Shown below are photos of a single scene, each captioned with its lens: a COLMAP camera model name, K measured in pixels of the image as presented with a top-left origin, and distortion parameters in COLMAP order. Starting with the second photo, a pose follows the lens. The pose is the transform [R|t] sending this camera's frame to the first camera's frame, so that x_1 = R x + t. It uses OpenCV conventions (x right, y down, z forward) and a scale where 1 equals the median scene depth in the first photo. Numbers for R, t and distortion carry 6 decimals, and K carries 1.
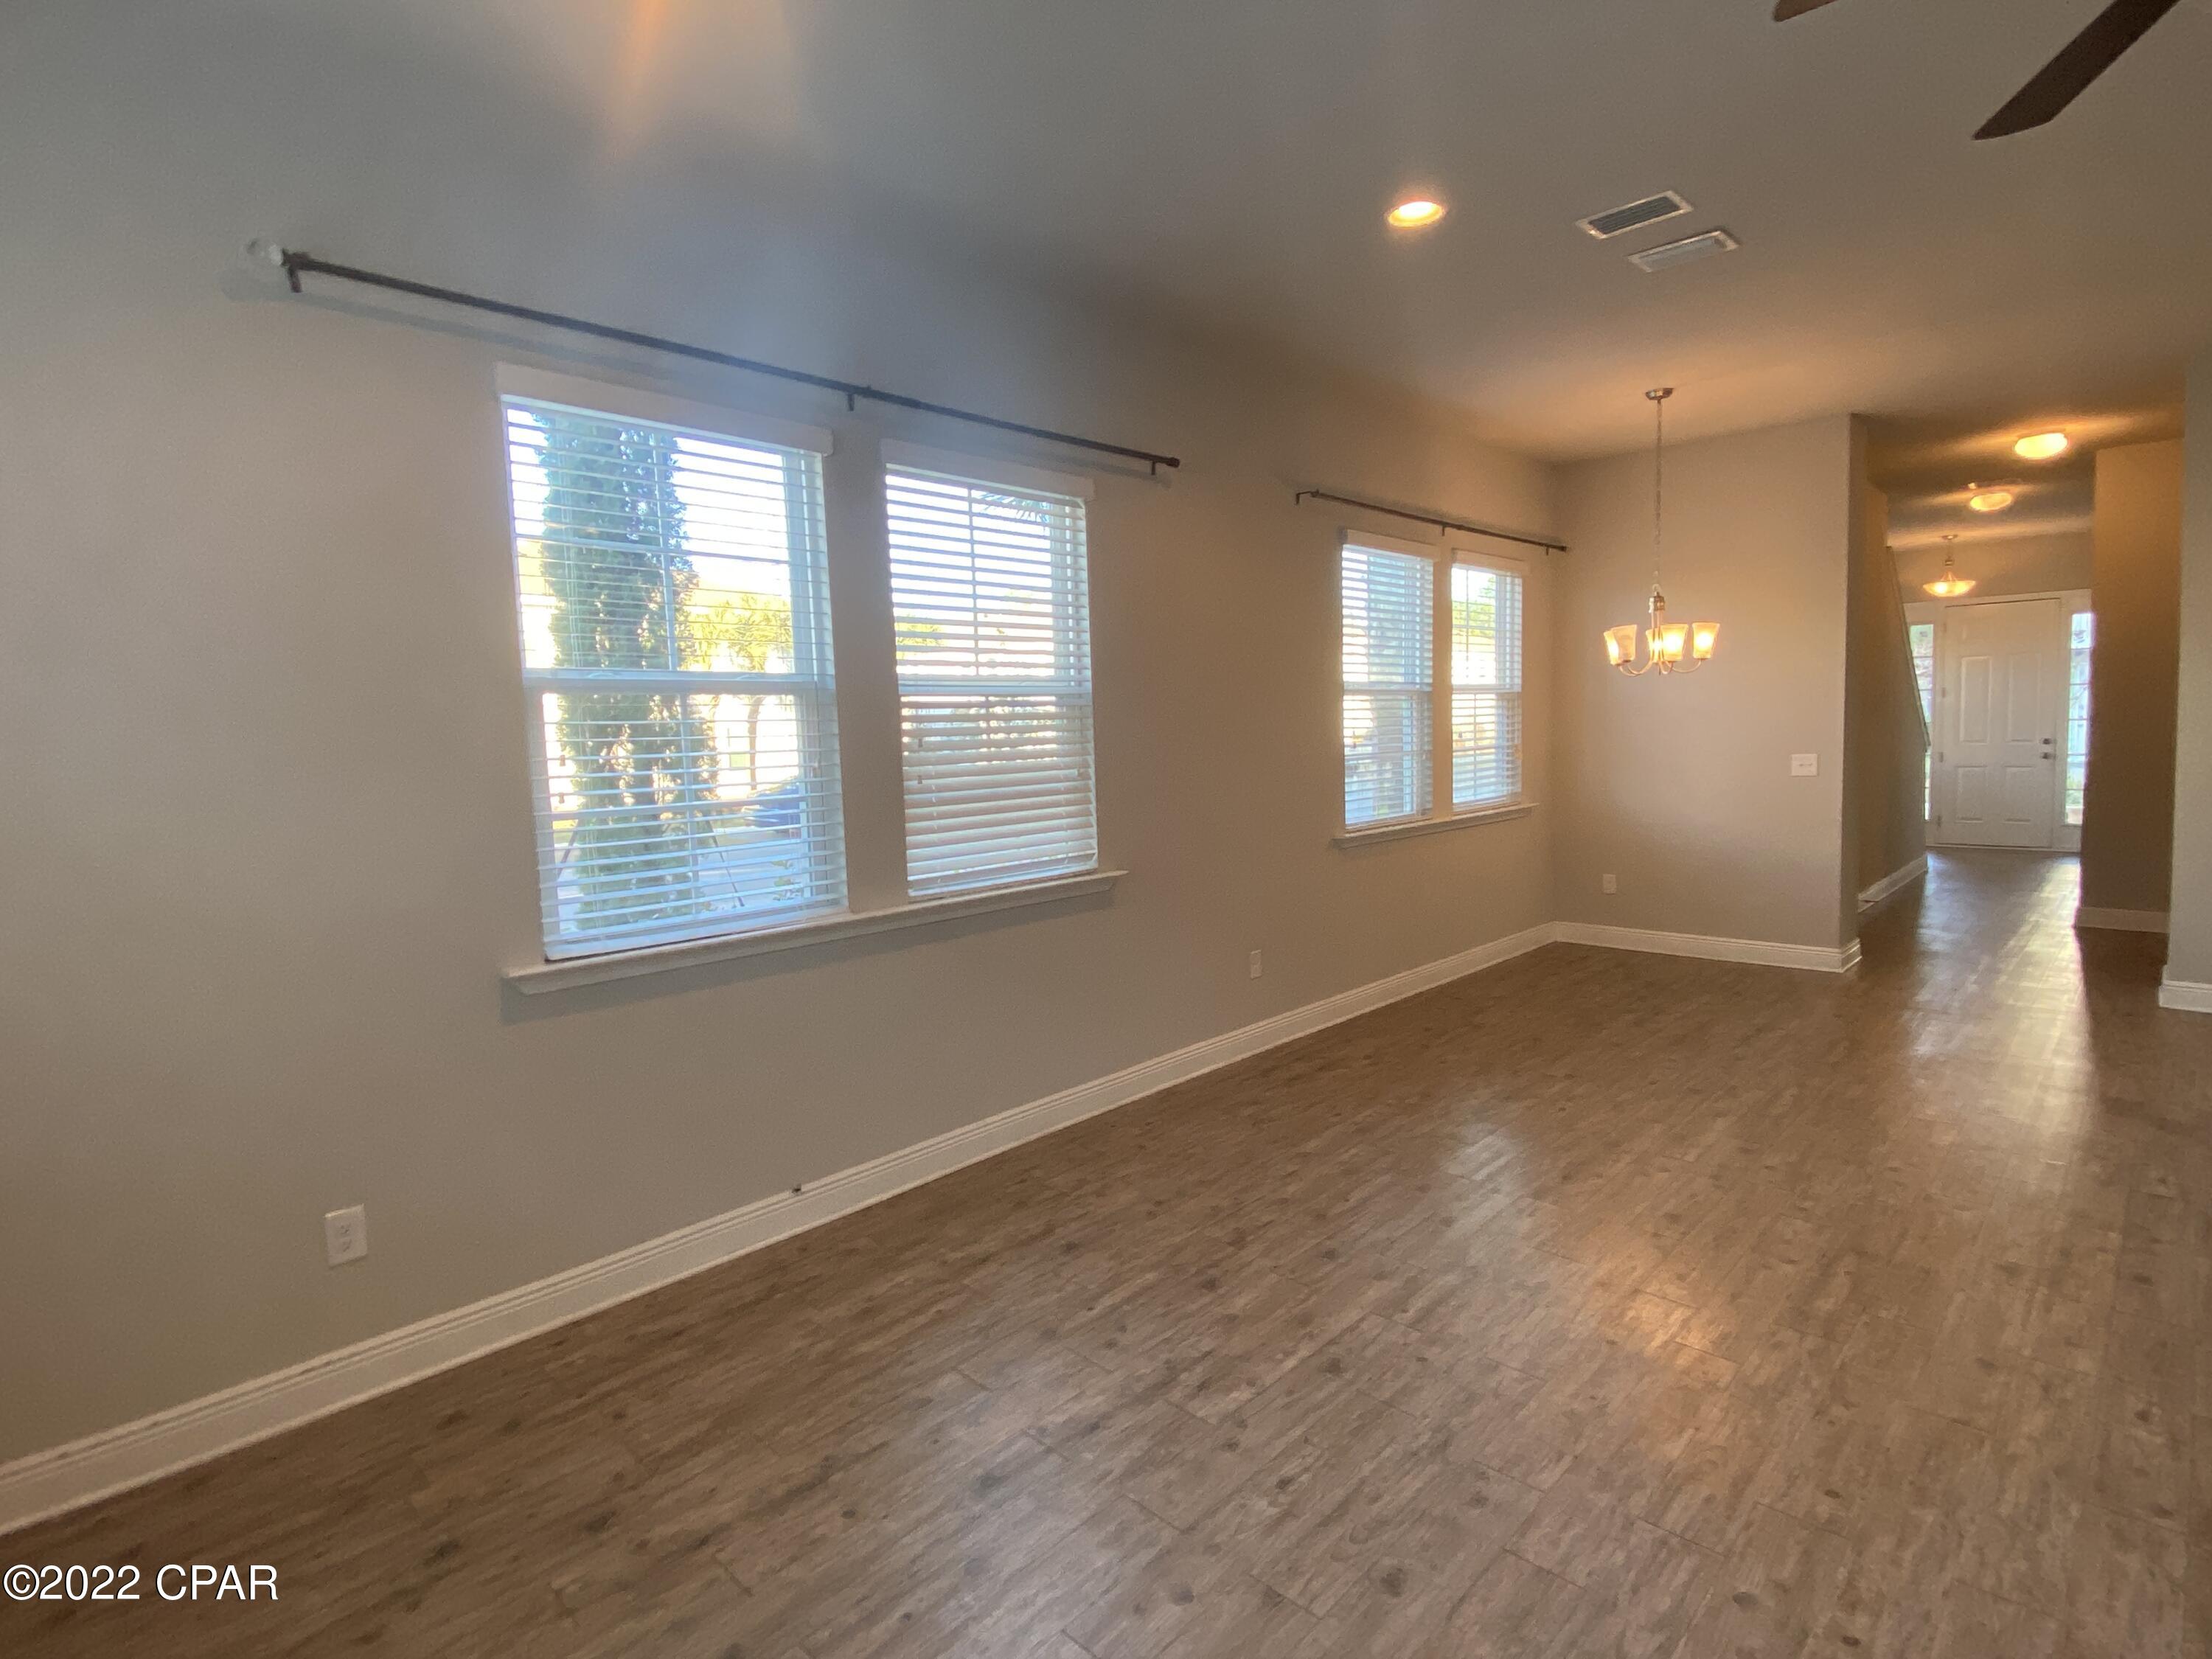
lens RADIAL K [[1100.5, 0, 1103.7], [0, 1100.5, 826.0], [0, 0, 1]] dist [-0.016534, -0.002335]
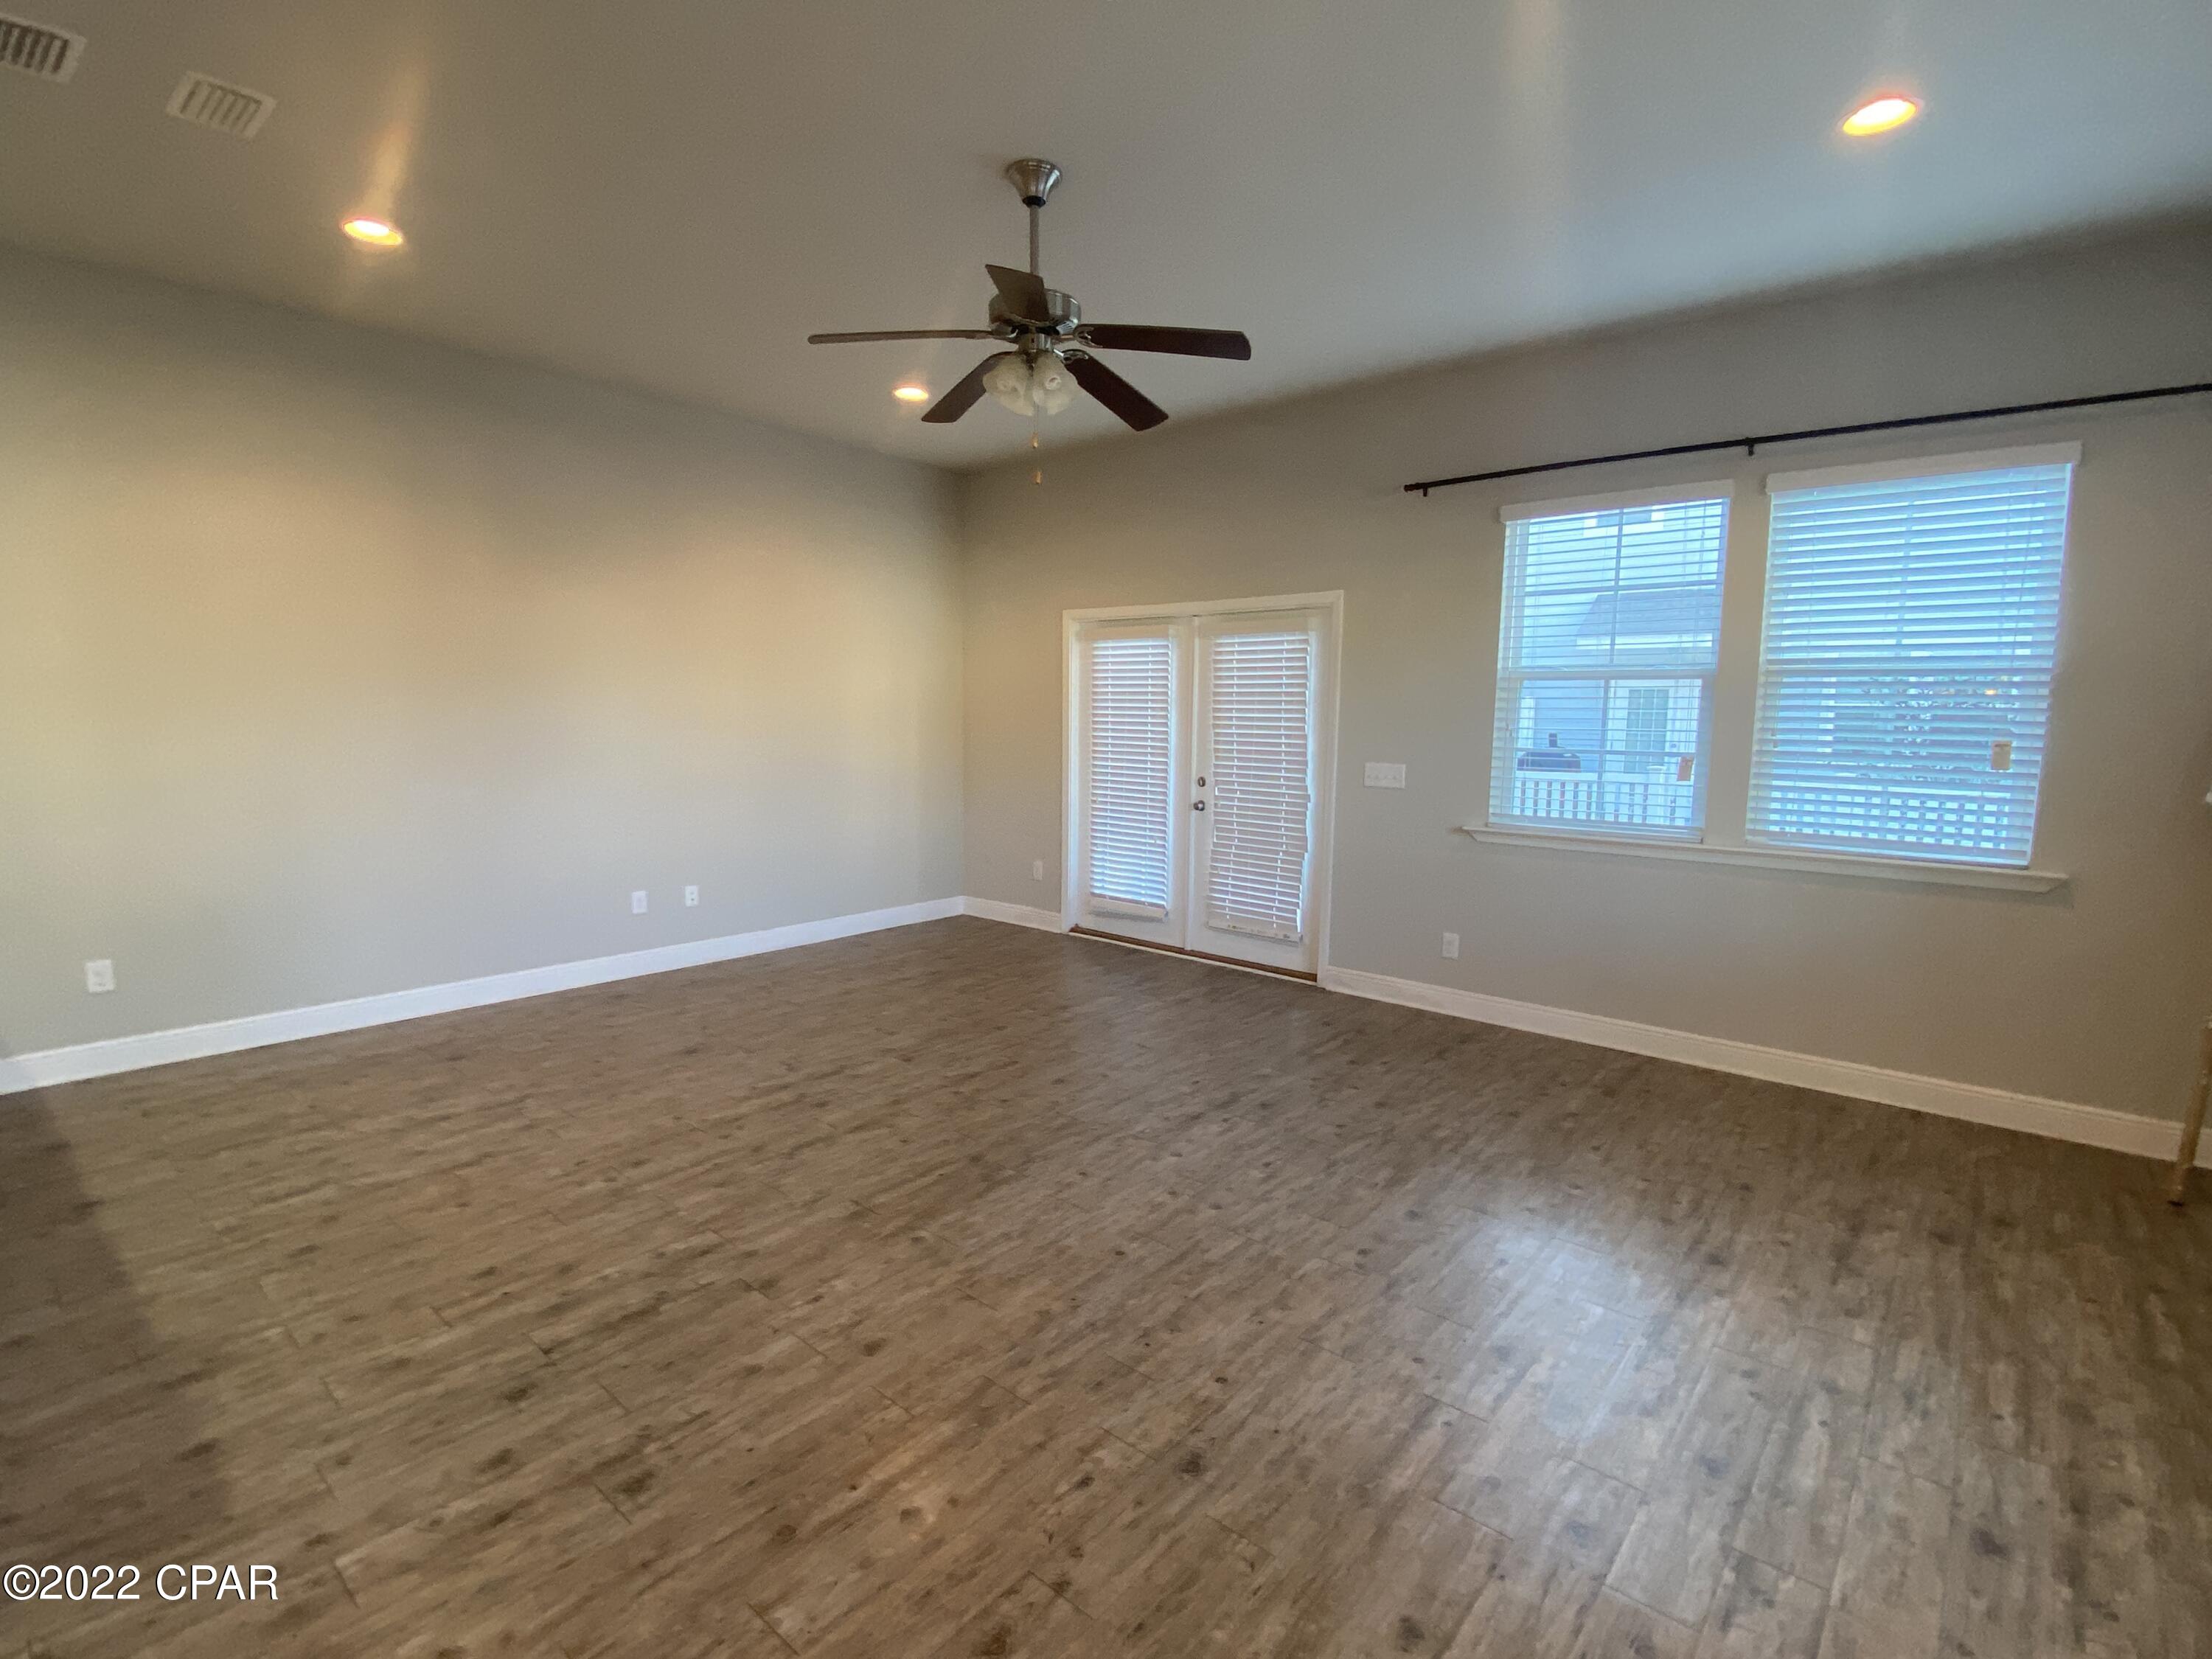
lens RADIAL K [[1025.1, 0, 1066.4], [0, 1025.1, 839.7], [0, 0, 1]] dist [-0.005903, -0.007004]
pose [[-0.999147, 0.028129, -0.030246, 0.643708], [0.020594, 0.974015, 0.225547, -0.193101], [0.035804, 0.224731, -0.973763, 1.843914]]
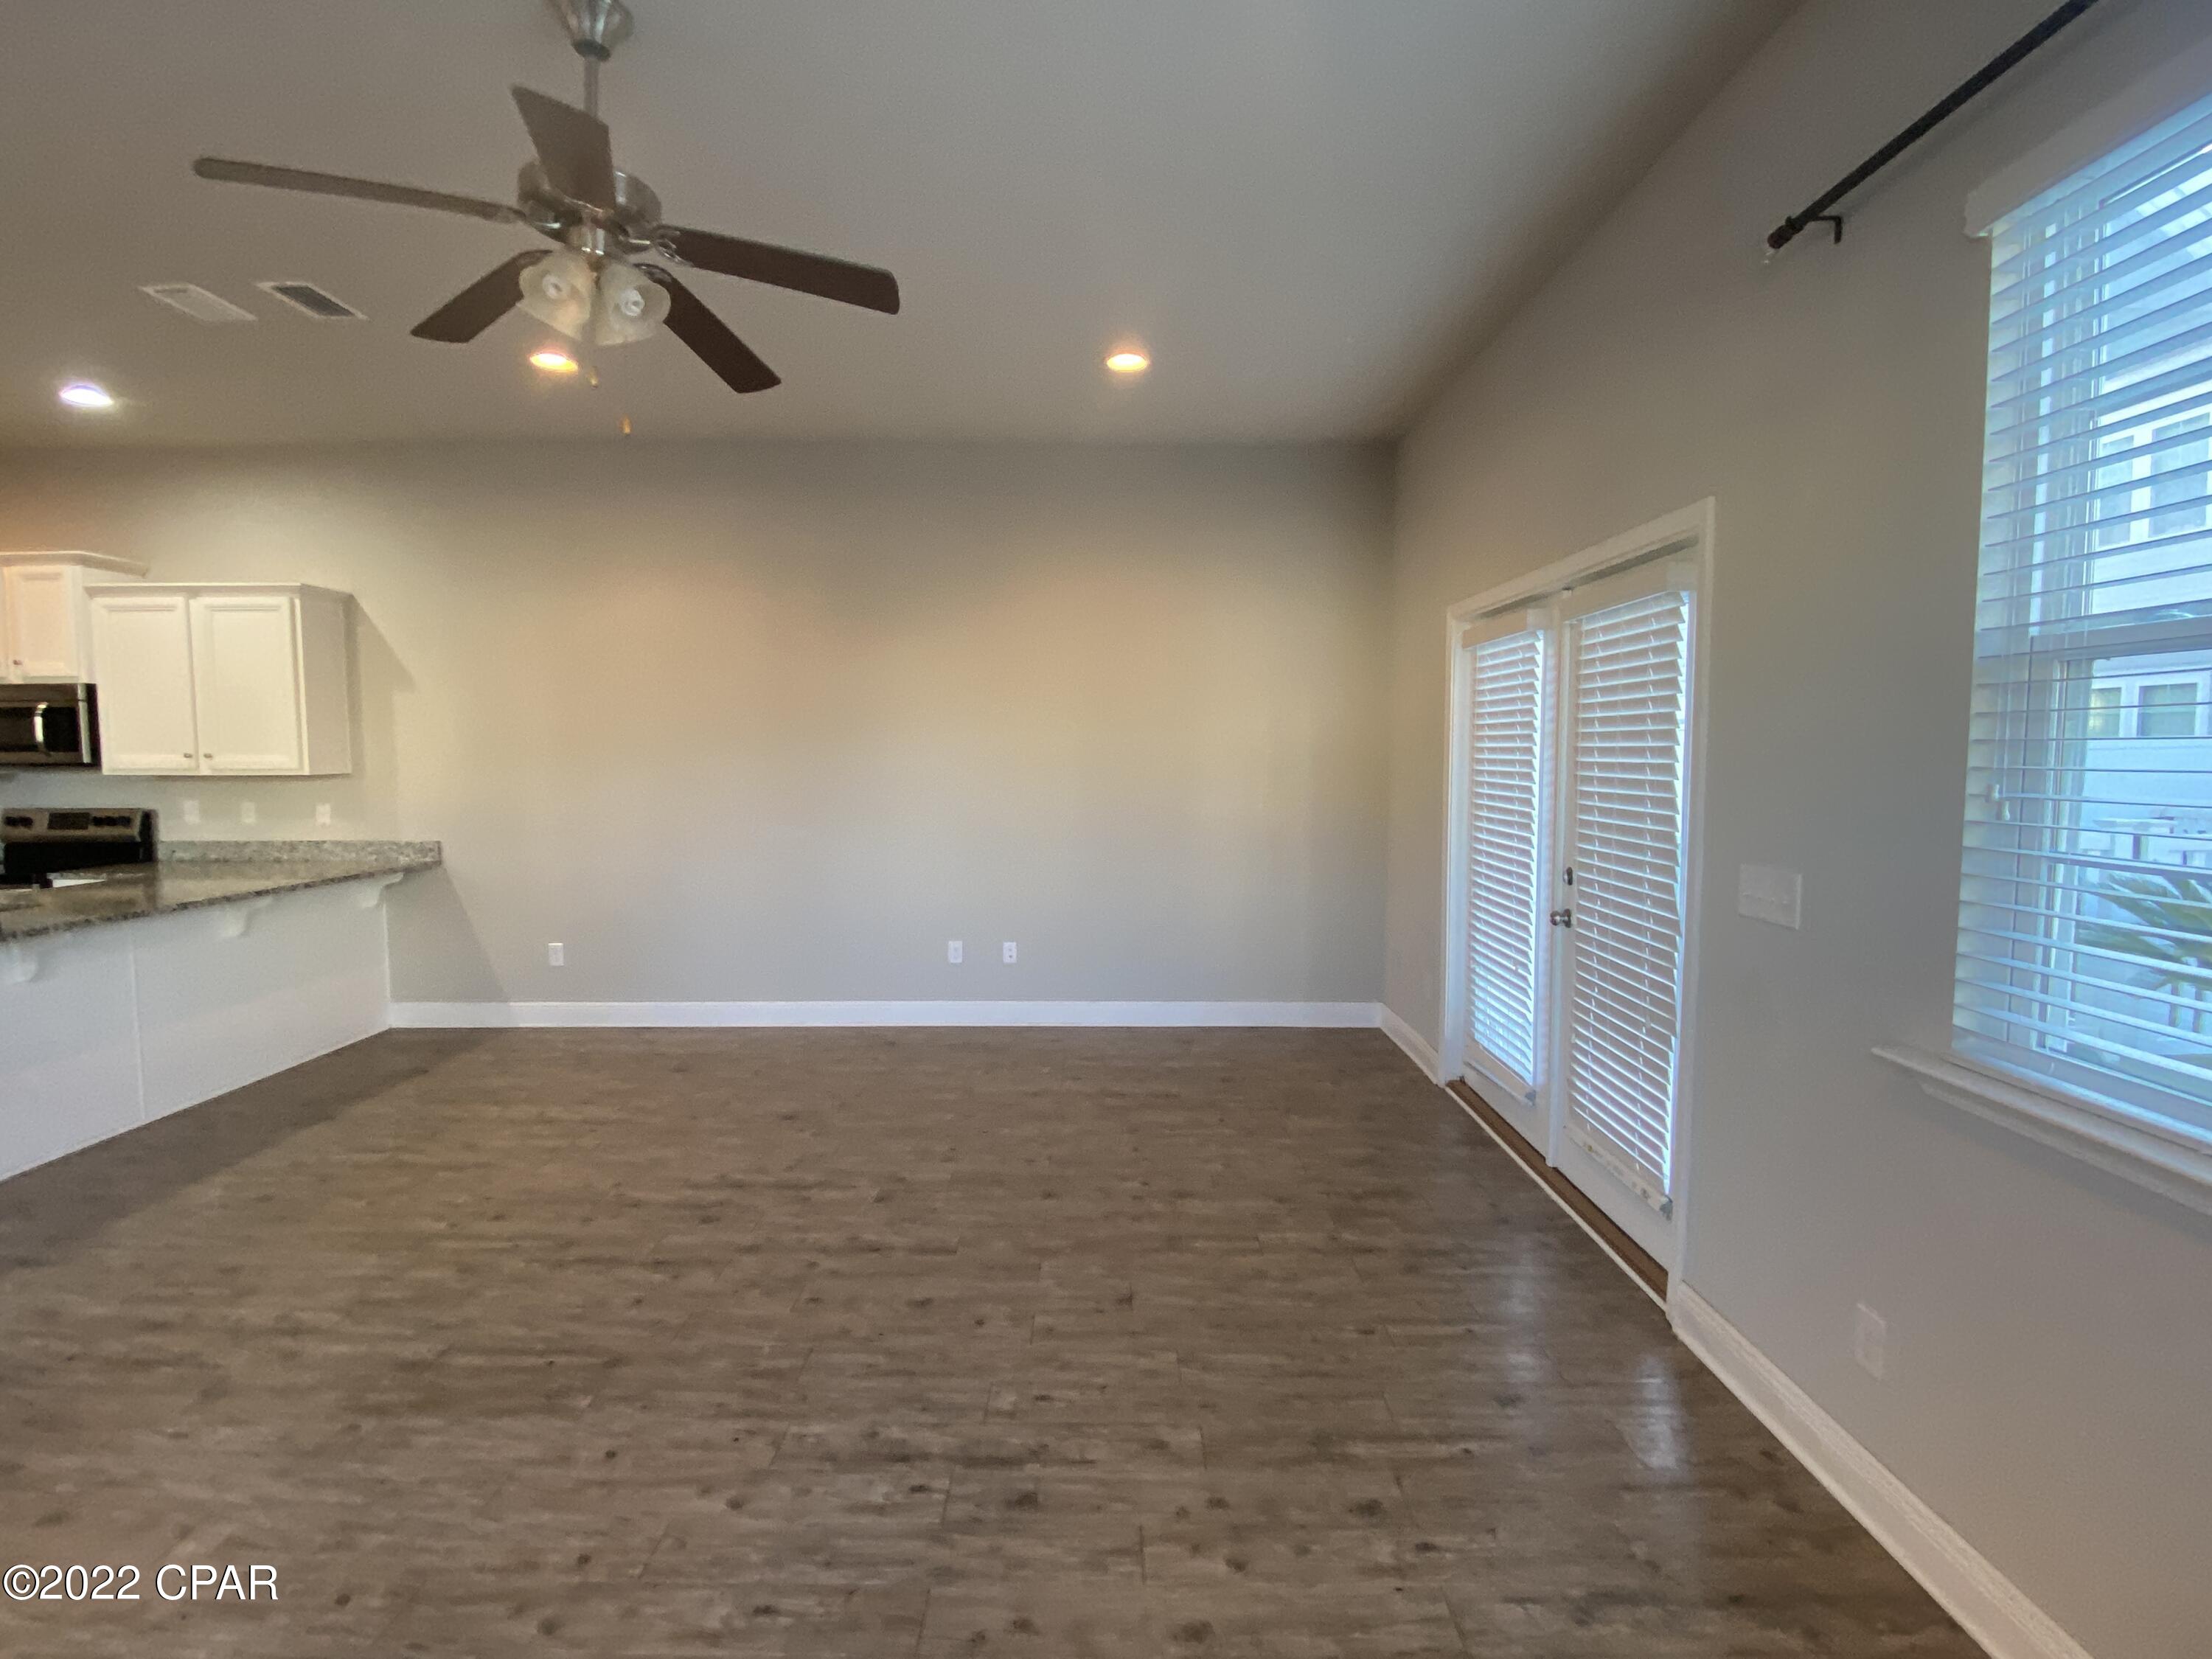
lens RADIAL K [[1025.1, 0, 1100.4], [0, 1025.1, 817.6], [0, 0, 1]] dist [-0.005903, -0.007004]
pose [[-0.682312, -0.011544, 0.730970, -0.336101], [0.101329, 0.988731, 0.110198, -0.066969], [-0.724004, 0.149258, -0.673454, 0.845244]]
